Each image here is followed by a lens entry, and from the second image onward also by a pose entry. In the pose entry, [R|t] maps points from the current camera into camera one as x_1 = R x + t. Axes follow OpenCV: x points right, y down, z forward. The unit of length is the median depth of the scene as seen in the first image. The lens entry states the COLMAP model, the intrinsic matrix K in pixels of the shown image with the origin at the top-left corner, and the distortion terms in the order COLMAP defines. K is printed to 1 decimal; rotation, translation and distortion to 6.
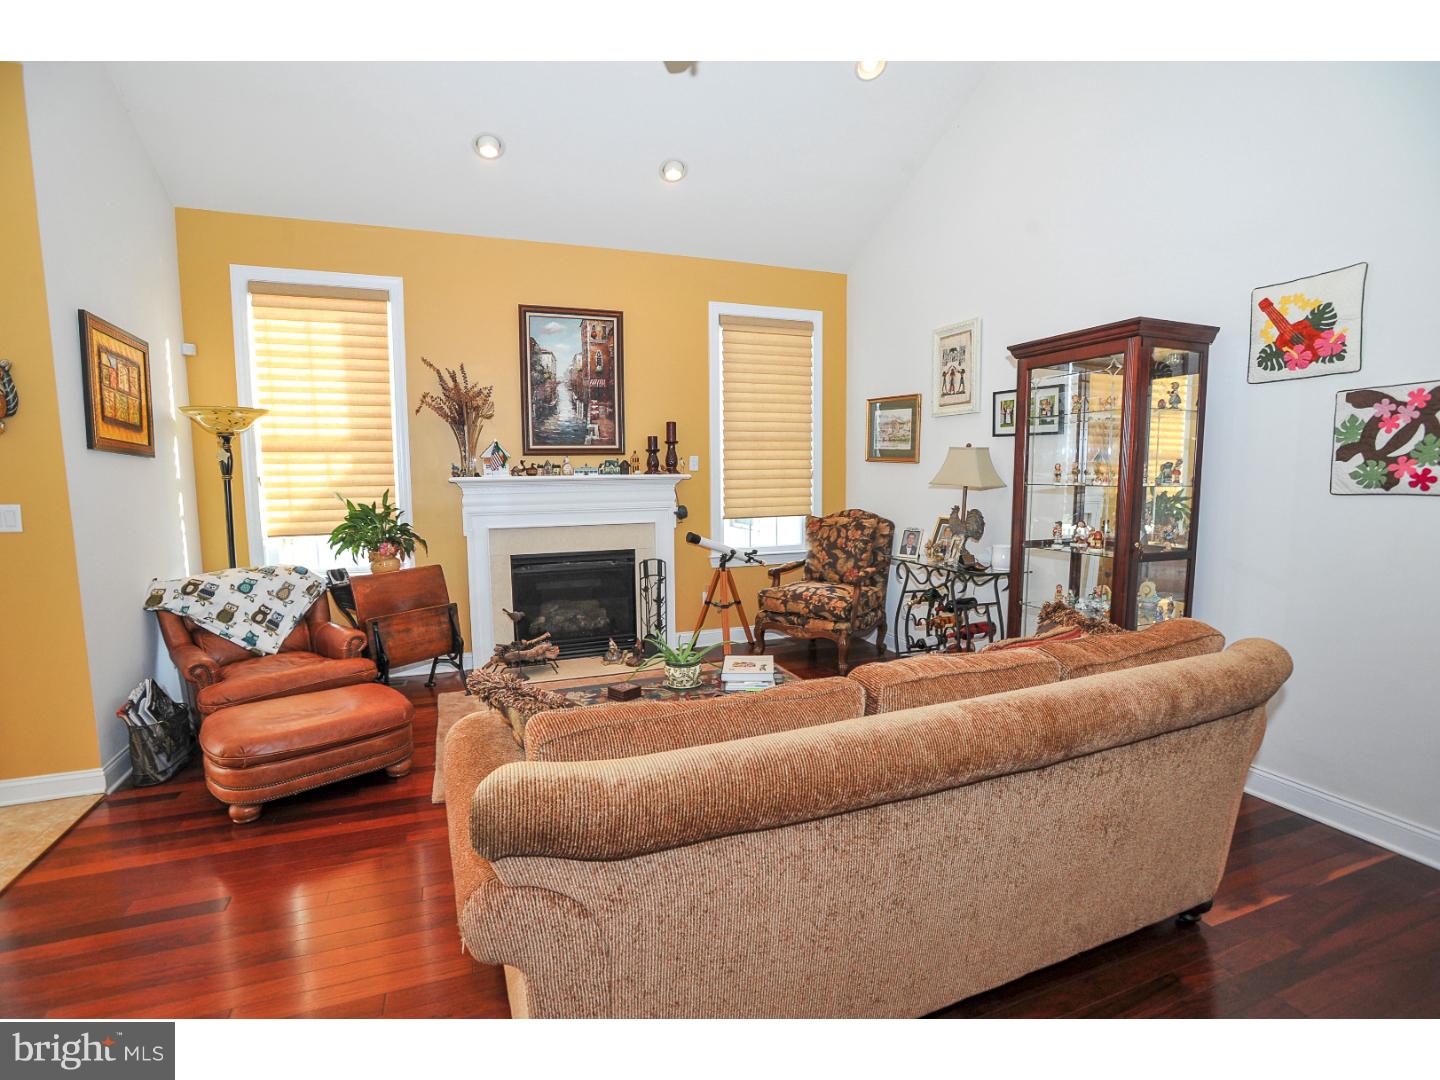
lens RADIAL K [[698.2, 0, 719.1], [0, 698.2, 538.9], [0, 0, 1]] dist [-0.043601, 0.015375]
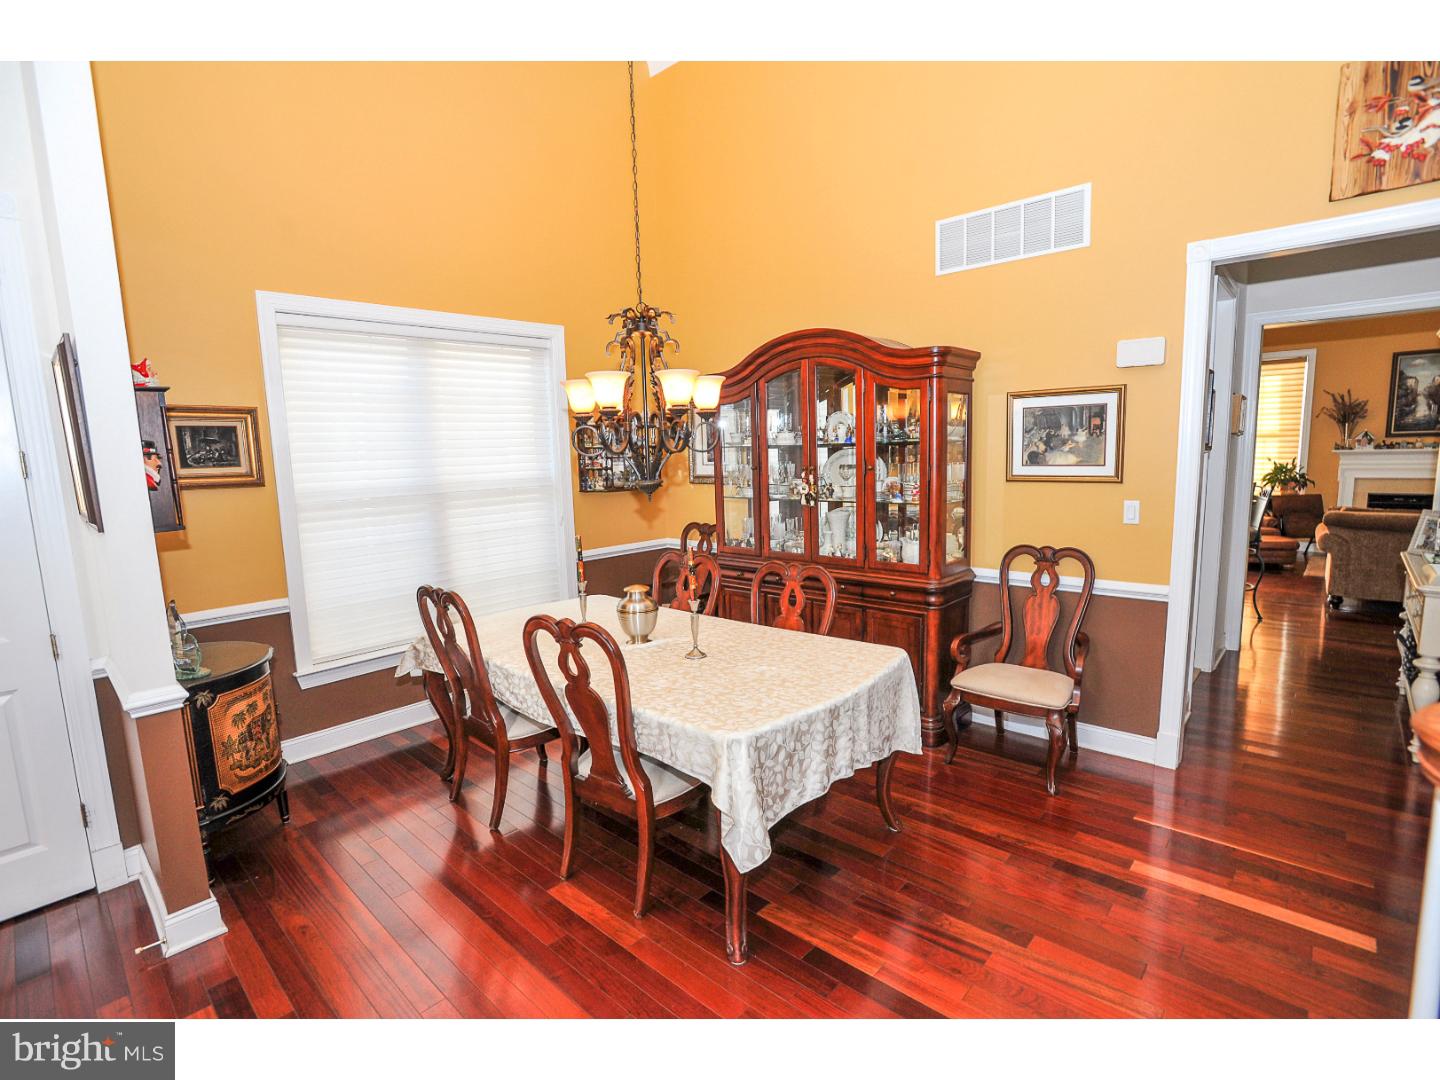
lens RADIAL K [[698.2, 0, 717.7], [0, 698.2, 544.7], [0, 0, 1]] dist [-0.043601, 0.015375]
pose [[0.435510, 0.114986, -0.892810, 0.619949], [-0.054249, 0.993358, 0.101473, 0.077877], [0.898548, 0.004242, 0.438855, -1.447747]]
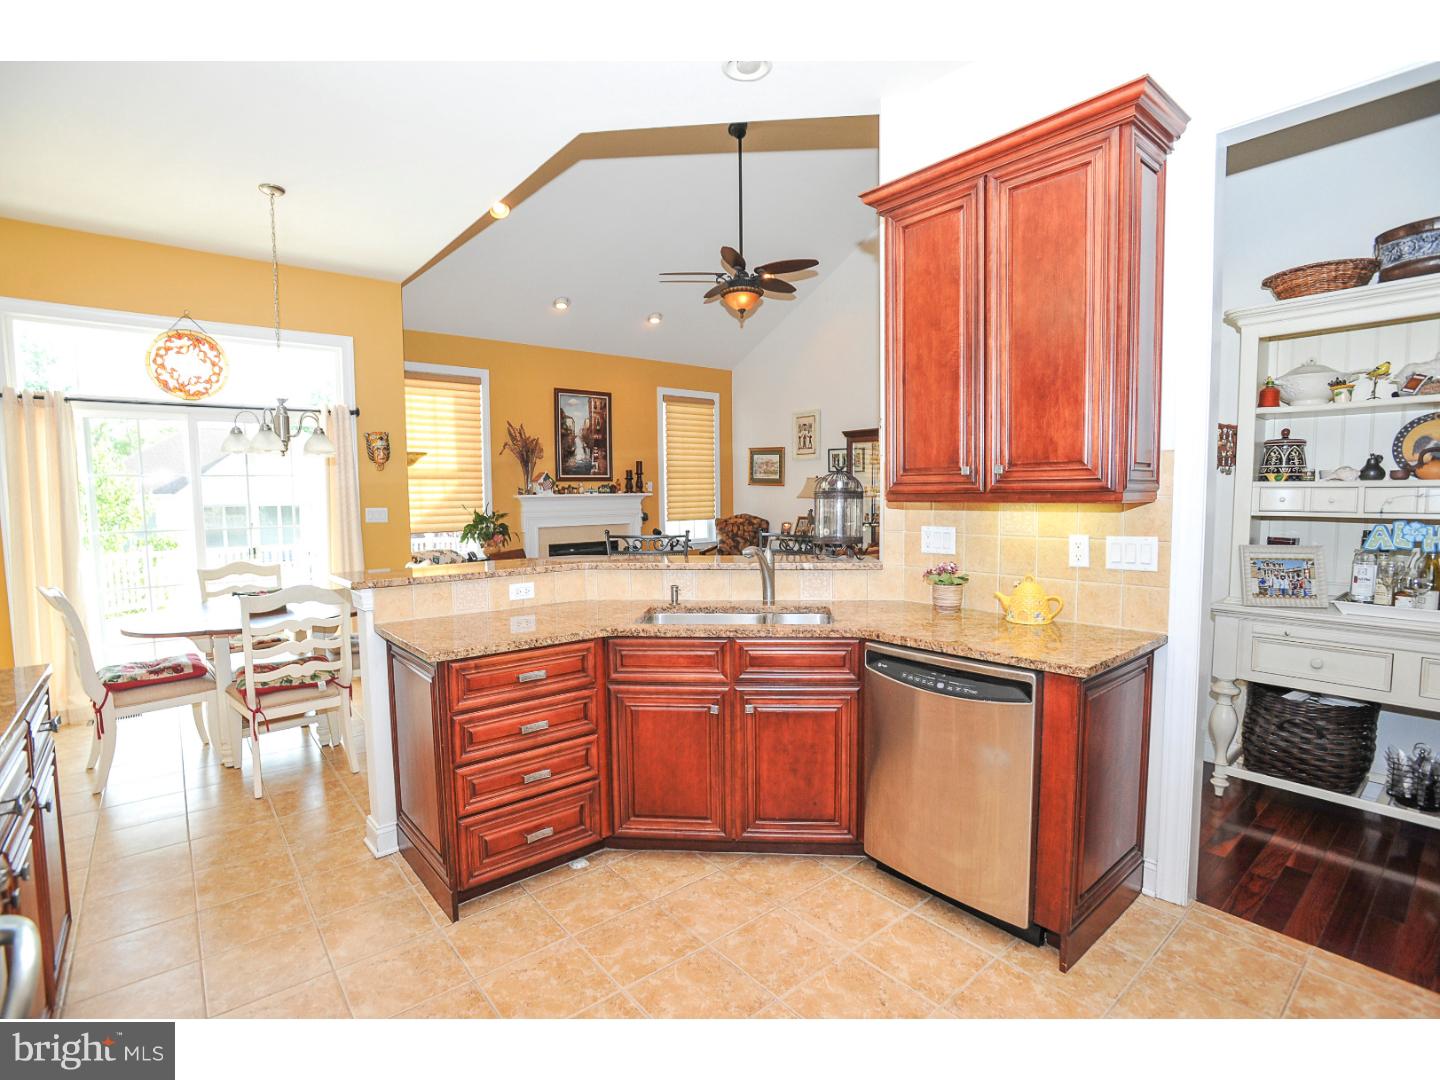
lens RADIAL K [[698.2, 0, 715.7], [0, 698.2, 535.2], [0, 0, 1]] dist [-0.043601, 0.015375]
pose [[0.948643, -0.022403, 0.315553, -0.488593], [0.034412, 0.998878, -0.032537, 0.074036], [-0.314470, 0.041725, 0.948350, -0.685828]]
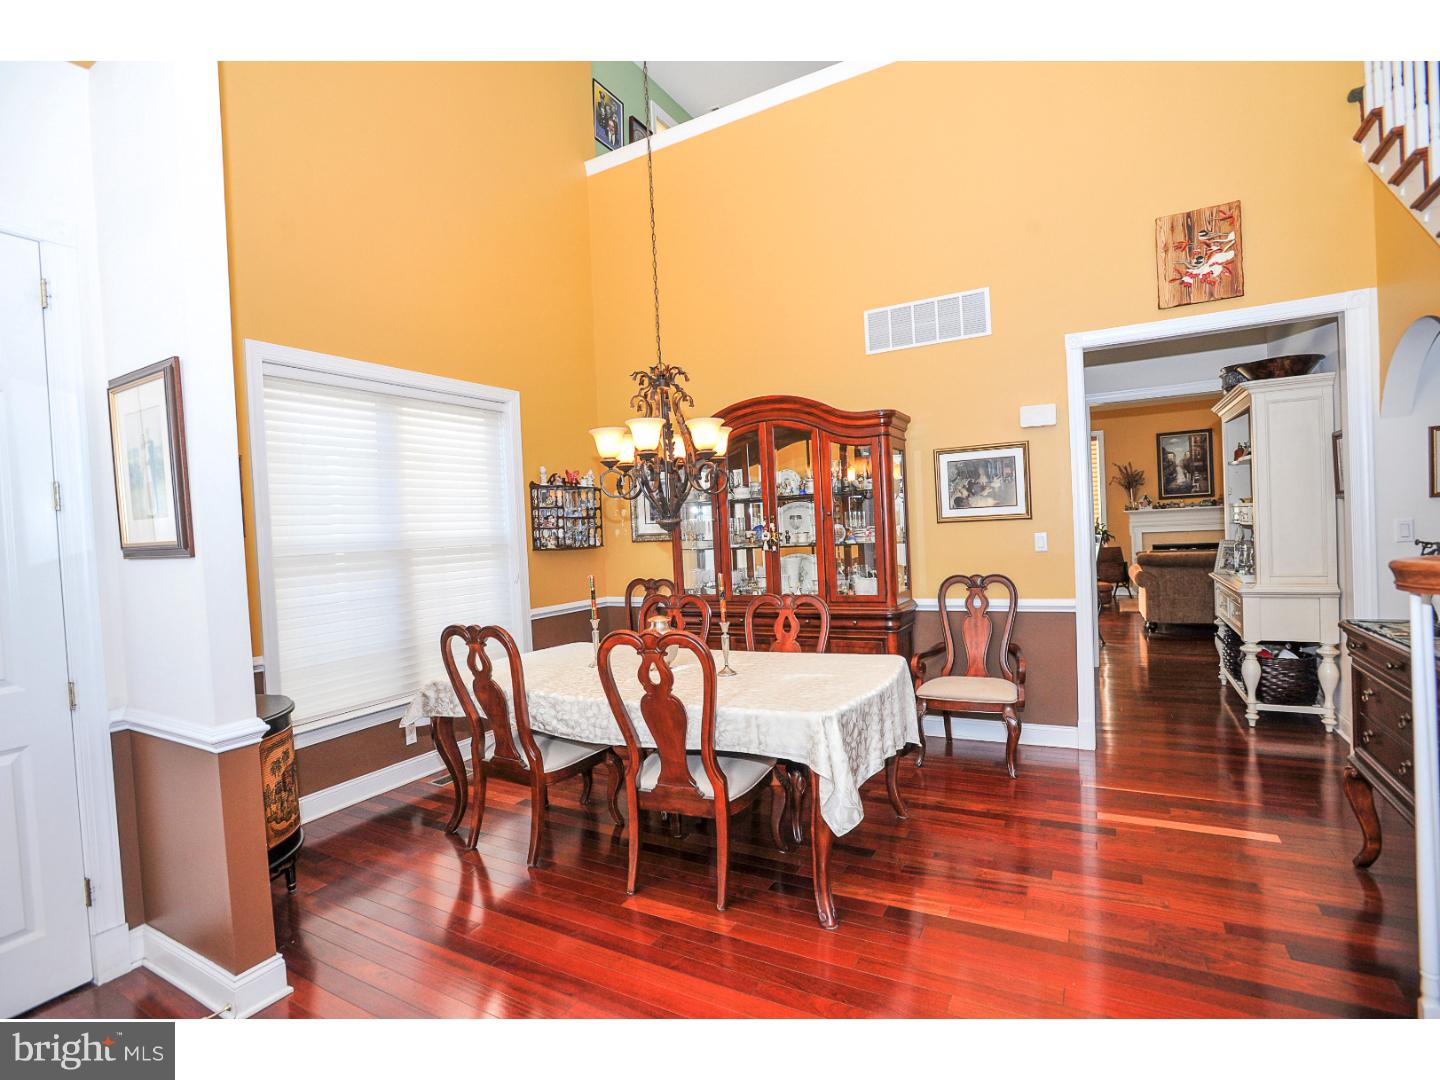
lens RADIAL K [[698.2, 0, 722.9], [0, 698.2, 542.5], [0, 0, 1]] dist [-0.043601, 0.015375]
pose [[0.634326, -0.009185, -0.773011, 0.593955], [-0.024646, 0.999181, -0.032097, 0.135802], [0.772673, 0.039412, 0.633580, -1.639260]]
